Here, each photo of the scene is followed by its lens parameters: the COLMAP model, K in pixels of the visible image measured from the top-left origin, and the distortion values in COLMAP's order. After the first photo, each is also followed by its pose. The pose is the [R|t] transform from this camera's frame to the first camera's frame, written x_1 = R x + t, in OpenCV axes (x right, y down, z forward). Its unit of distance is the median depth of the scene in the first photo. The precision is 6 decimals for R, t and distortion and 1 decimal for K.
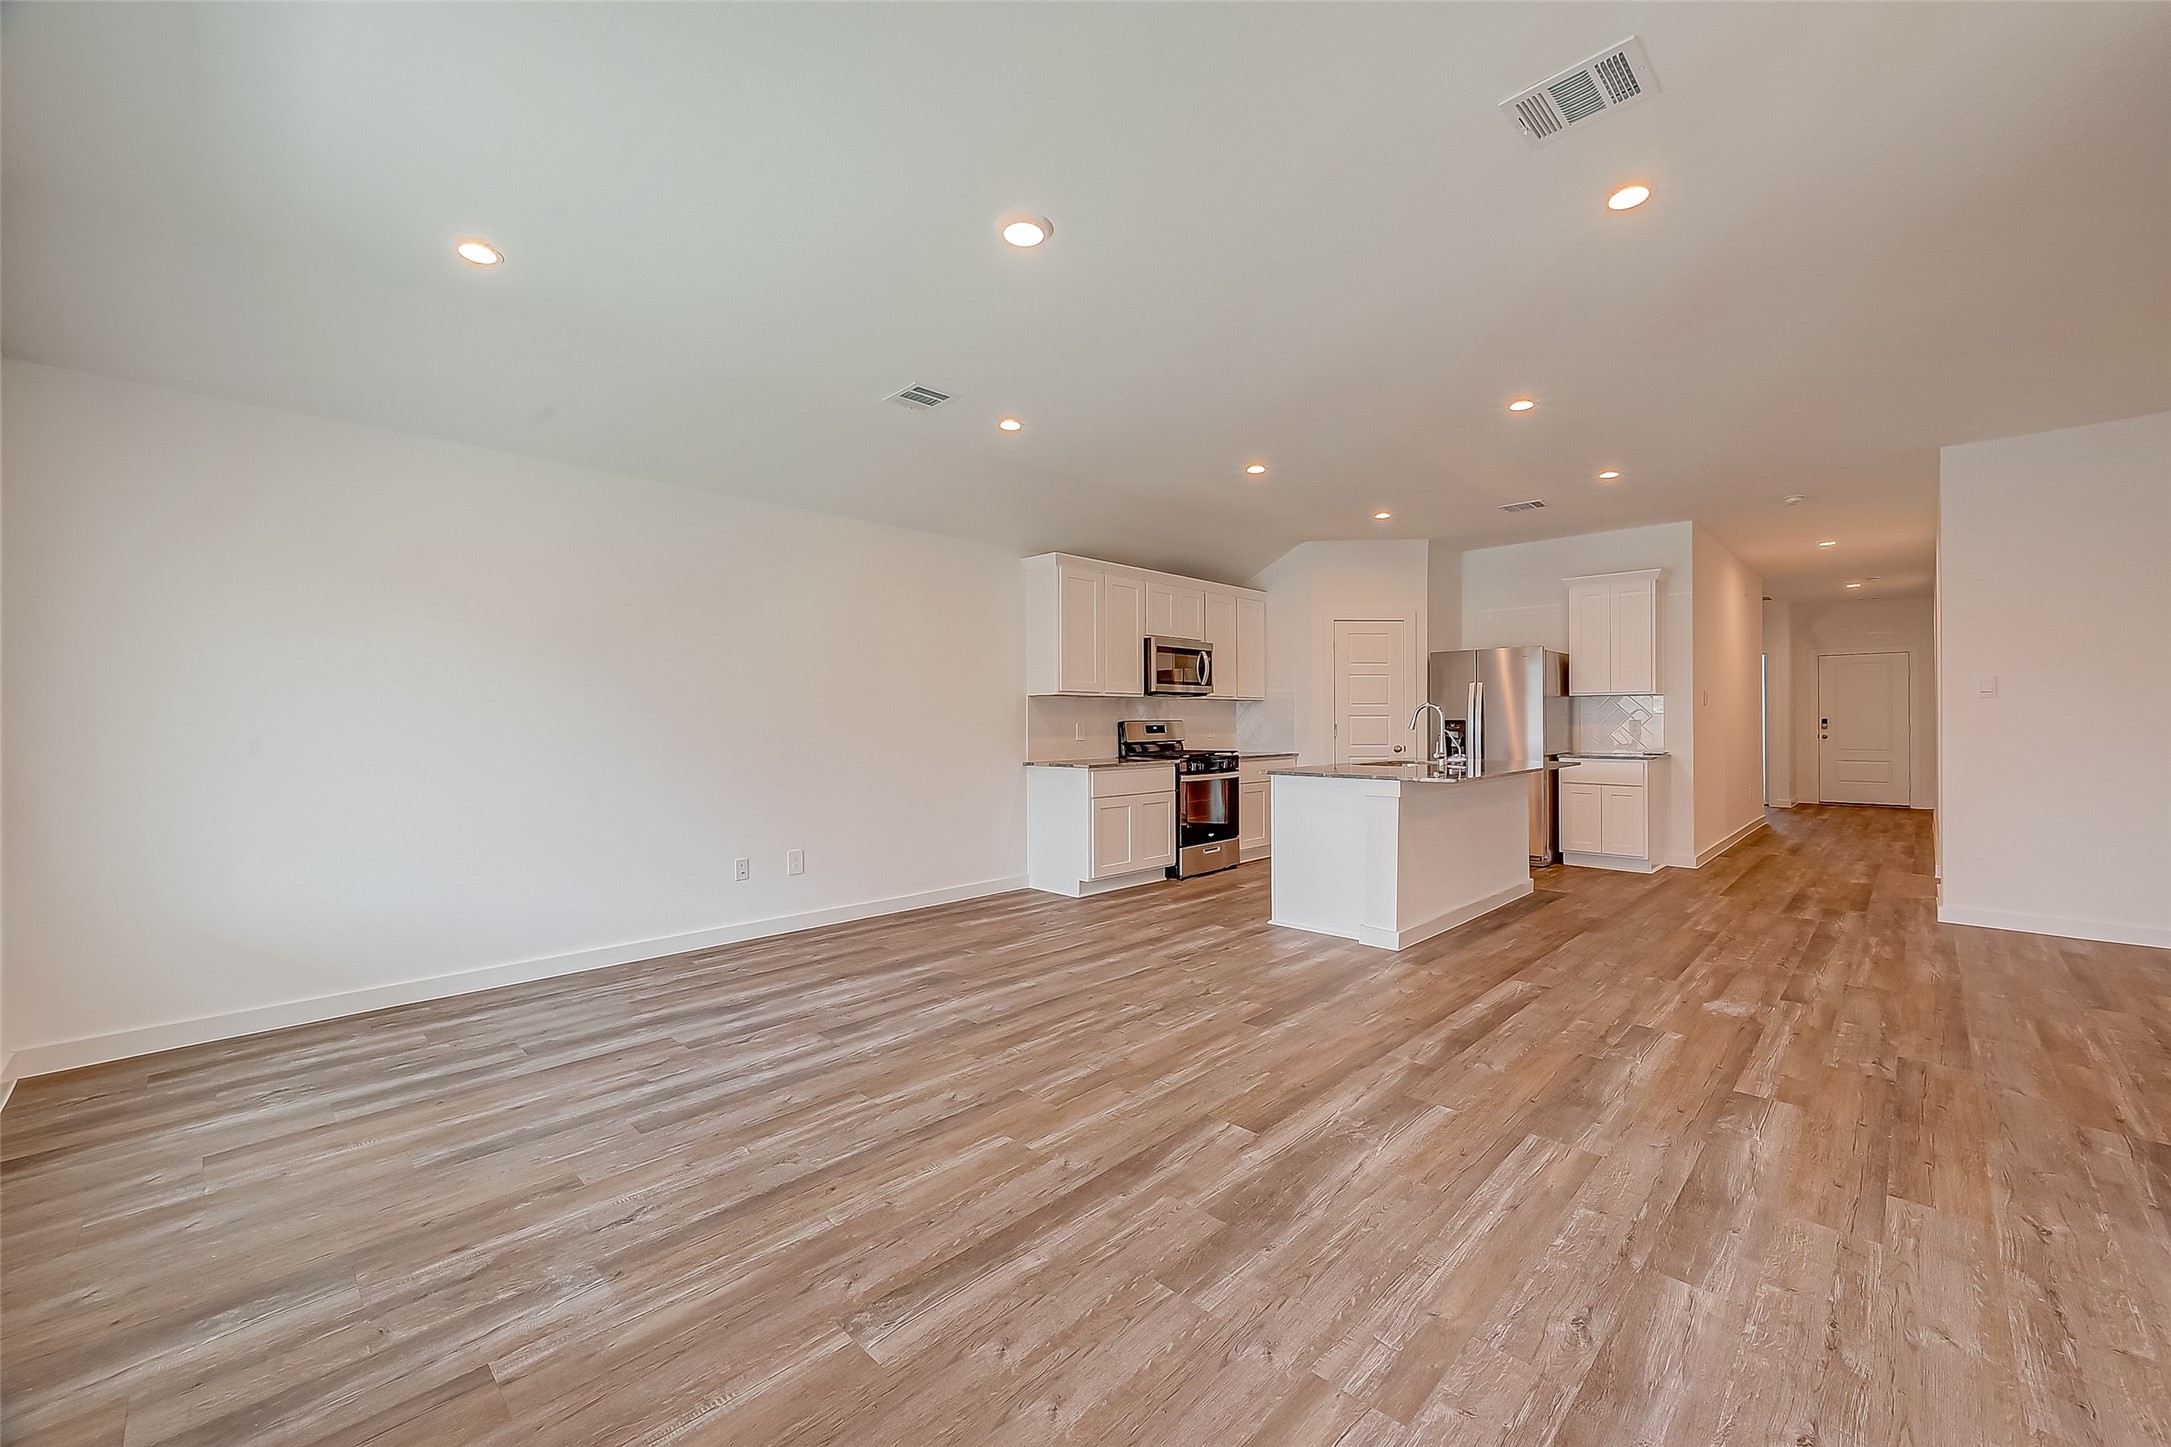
lens RADIAL K [[857.3, 0, 1093.0], [0, 857.3, 723.8], [0, 0, 1]] dist [0.000862, 0.000092]
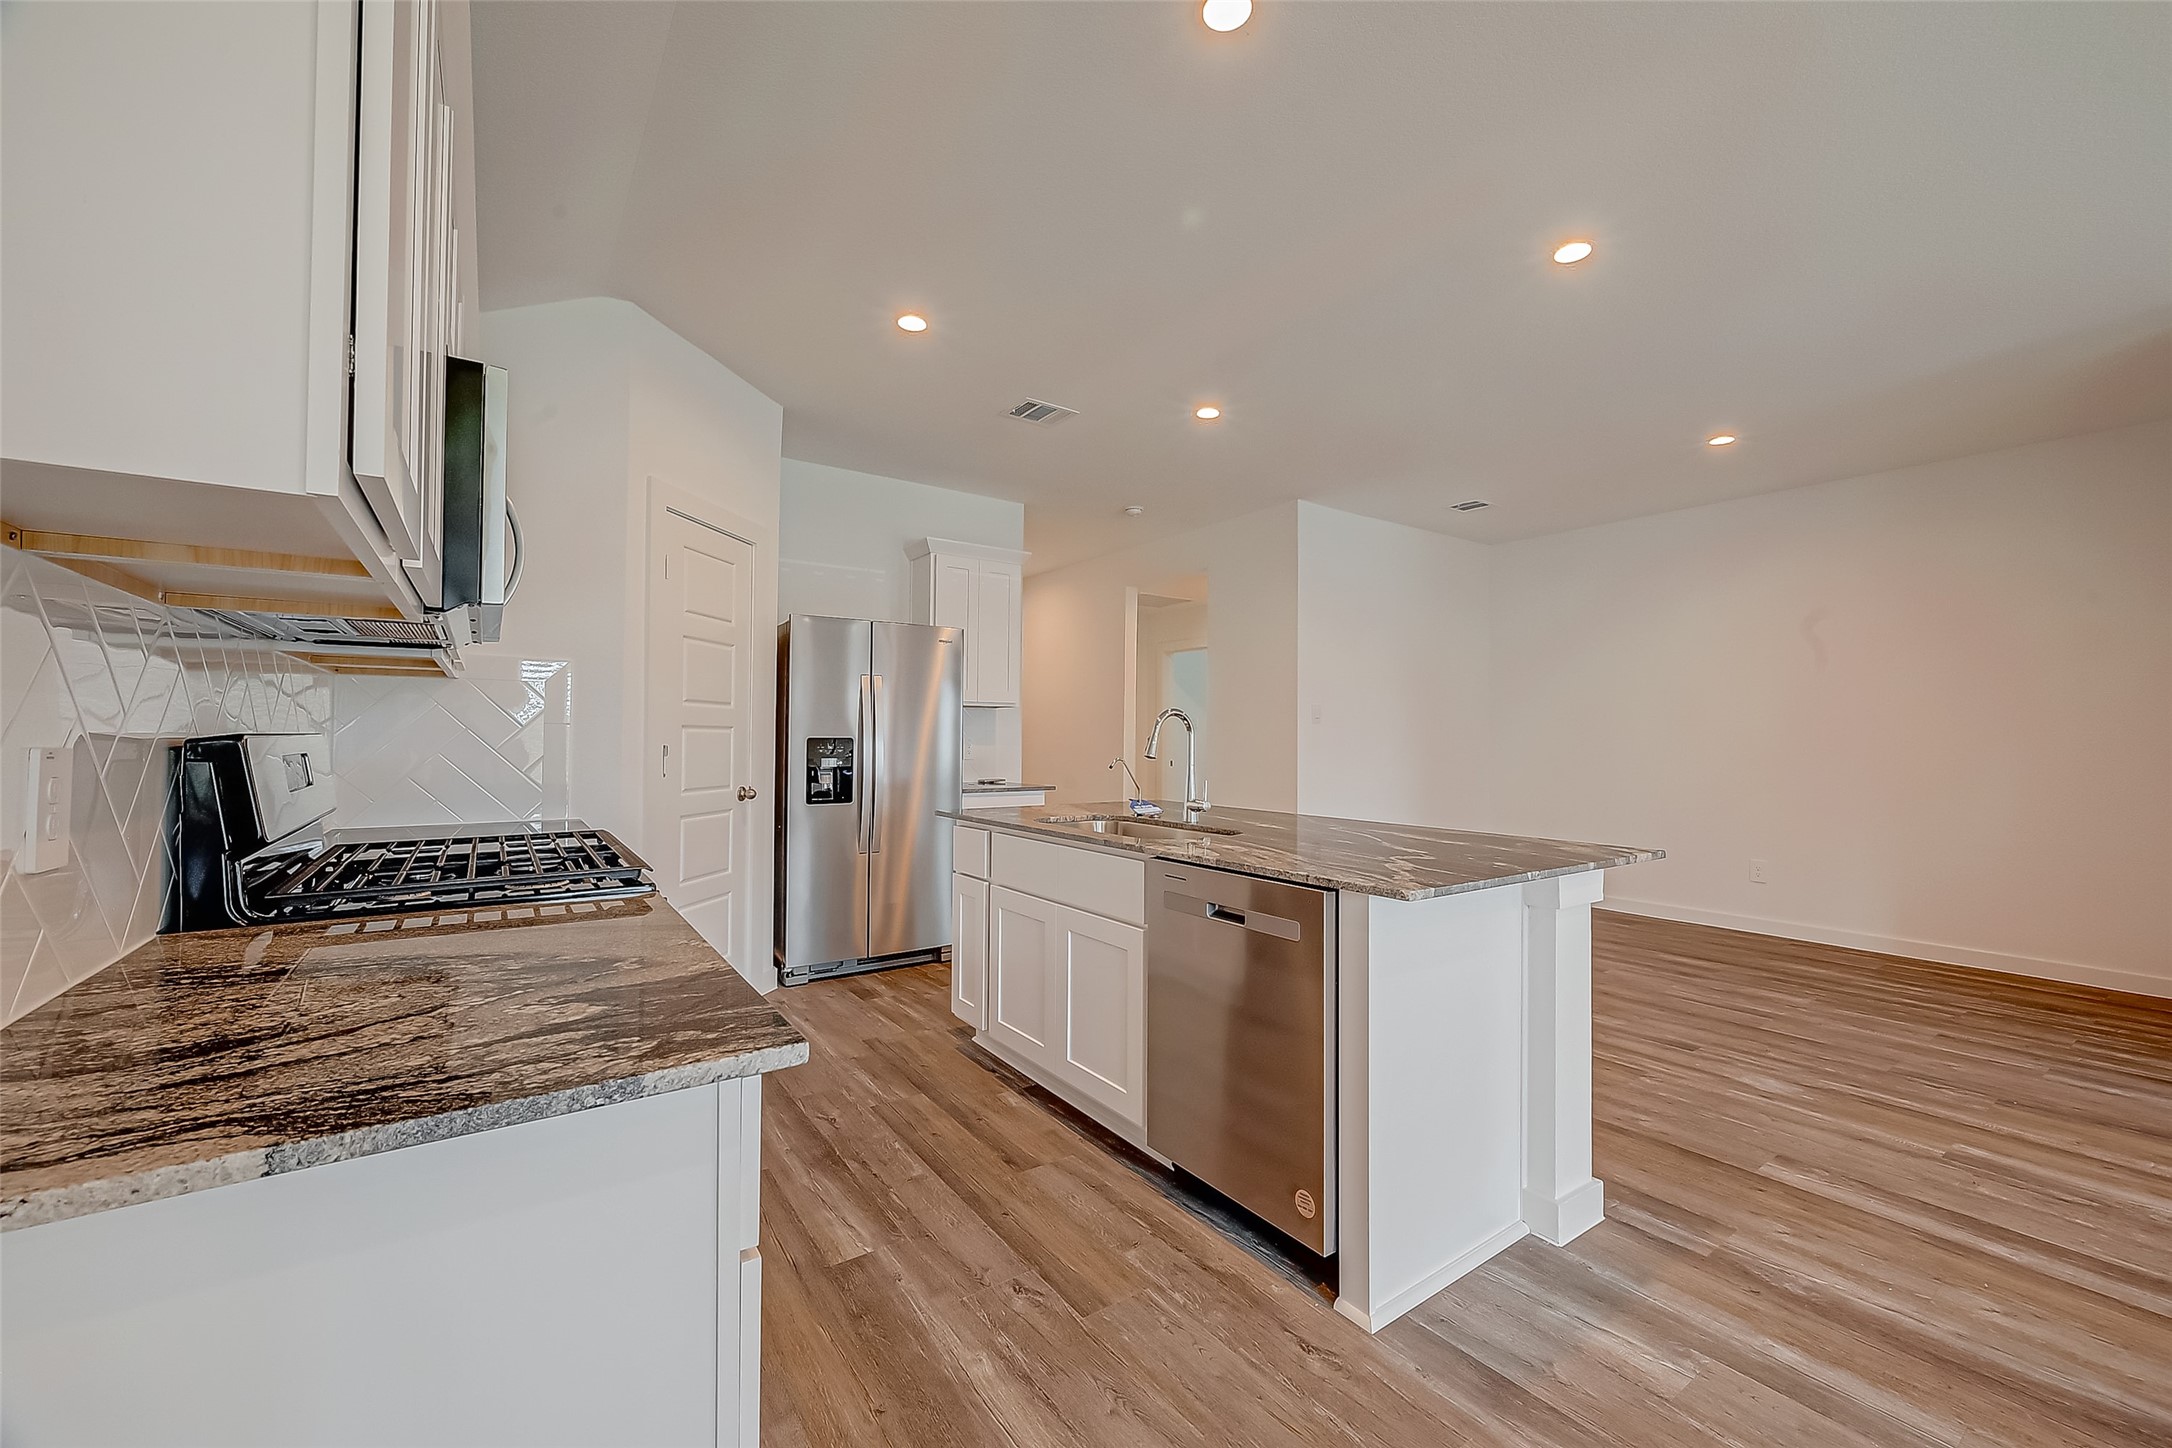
lens RADIAL K [[857.7, 0, 1093.5], [0, 857.7, 724.3], [0, 0, 1]] dist [0.000862, 0.000092]
pose [[0.189518, 0.021536, 0.981641, -0.265022], [-0.004018, 0.999768, -0.021158, -0.005406], [-0.981869, 0.000065, 0.189561, 1.711143]]
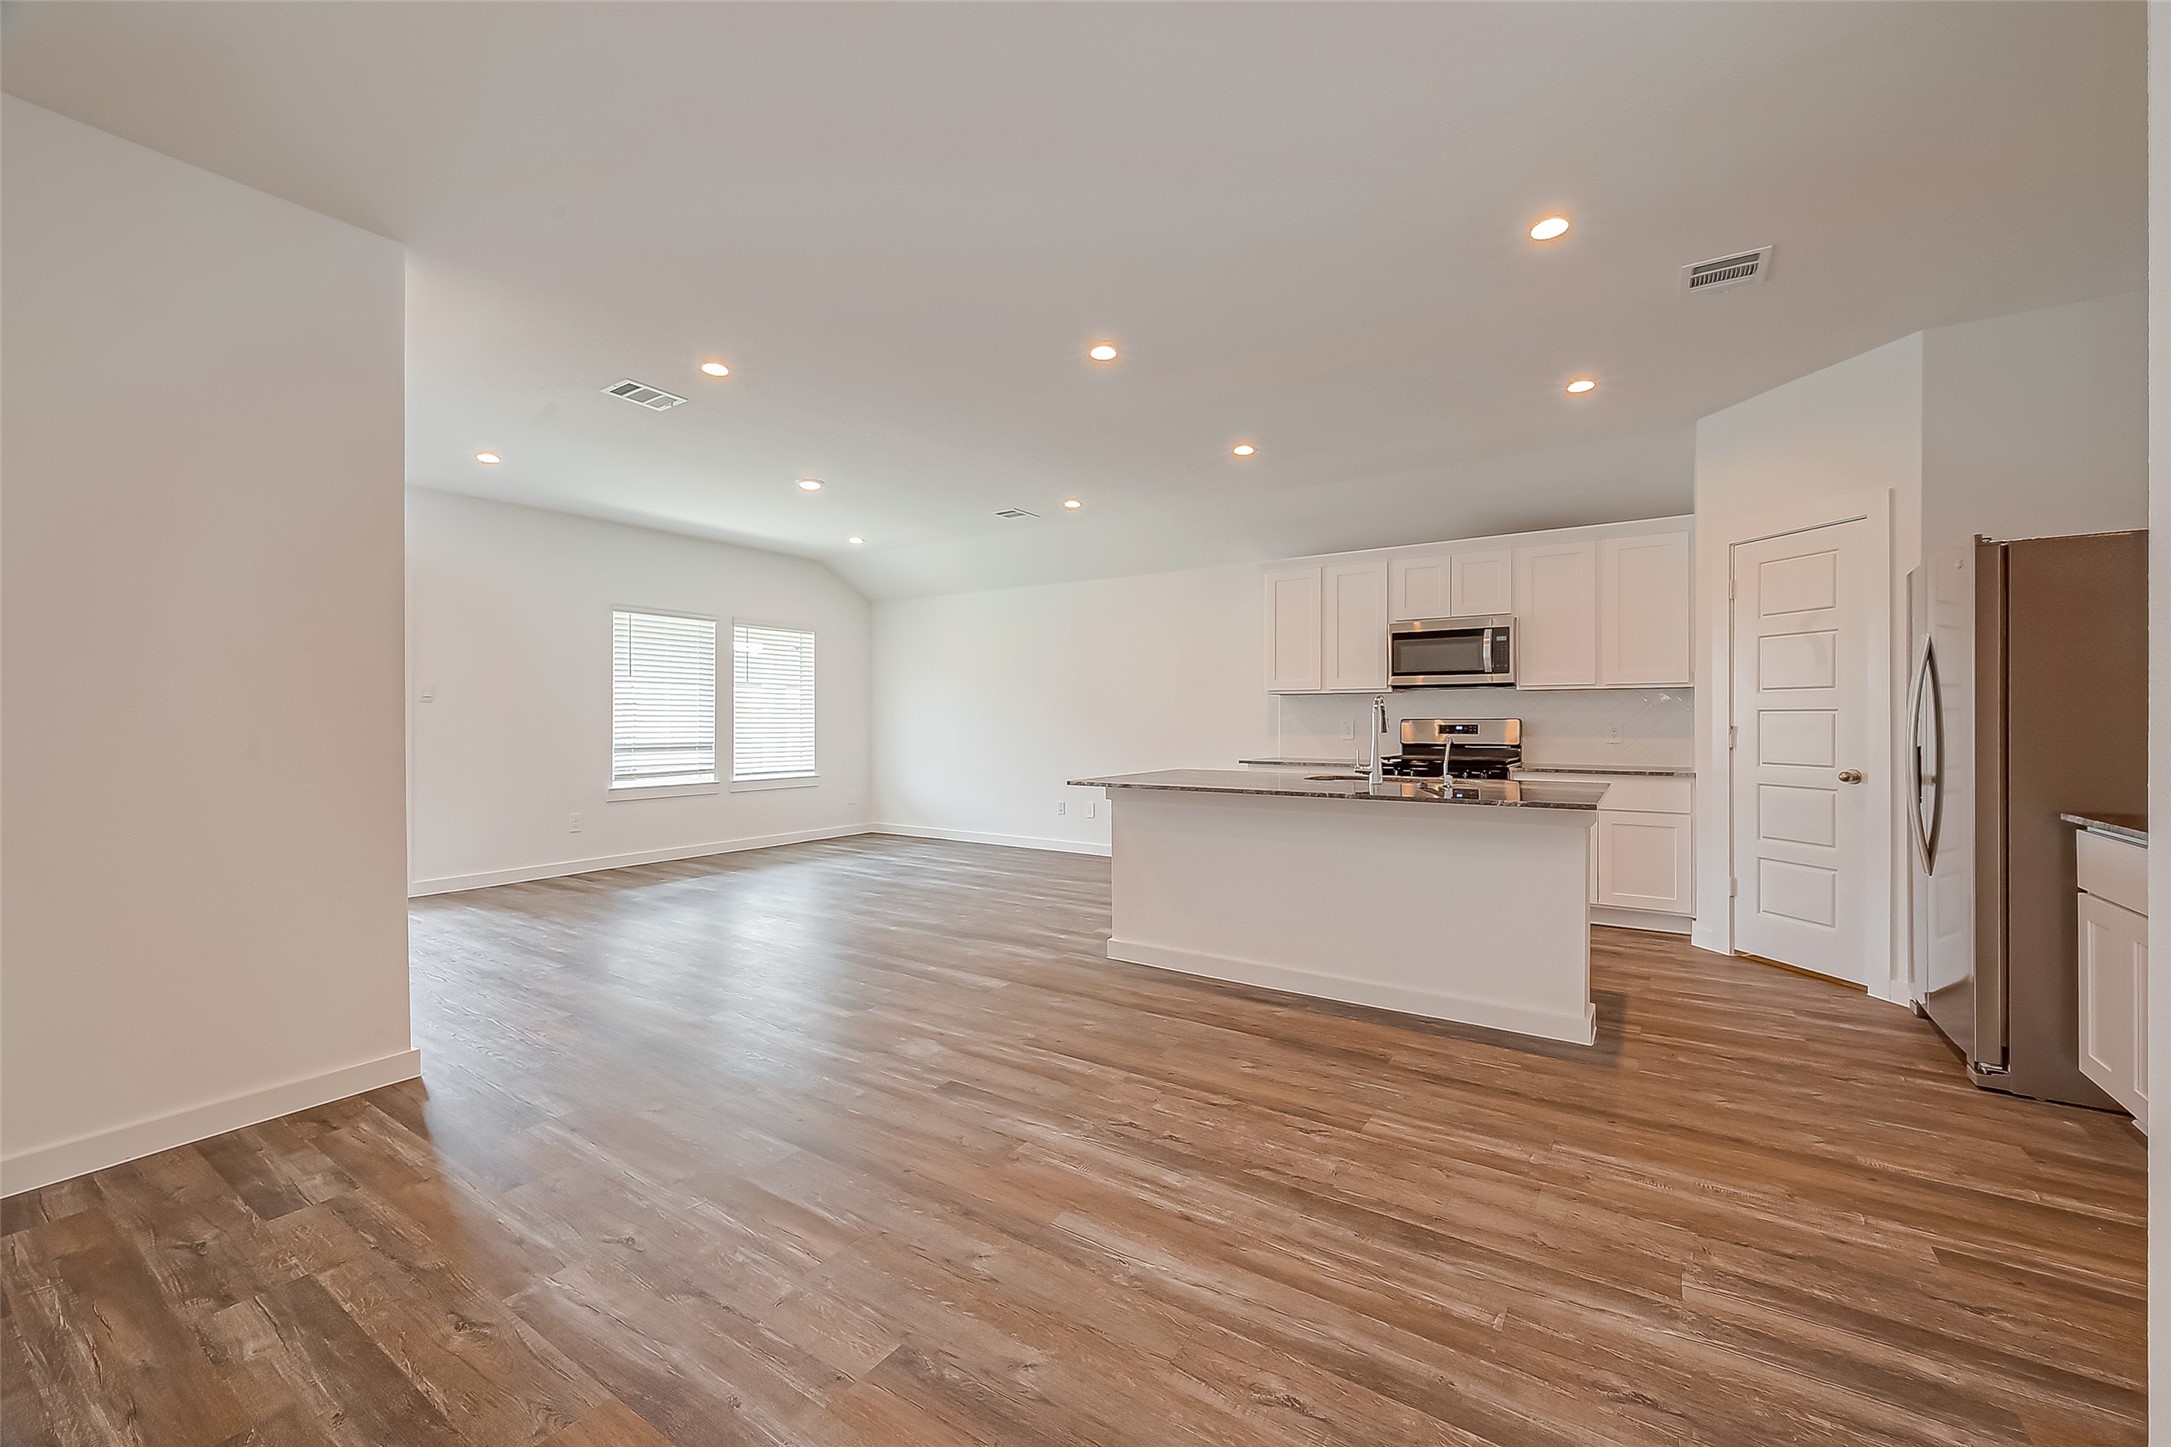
lens RADIAL K [[857.3, 0, 1093.0], [0, 857.3, 723.8], [0, 0, 1]] dist [0.000862, 0.000092]
pose [[0.181339, 0.008050, -0.983388, 1.863052], [-0.004616, 0.999962, 0.007335, -0.007598], [0.983410, 0.003210, 0.181370, 1.159956]]
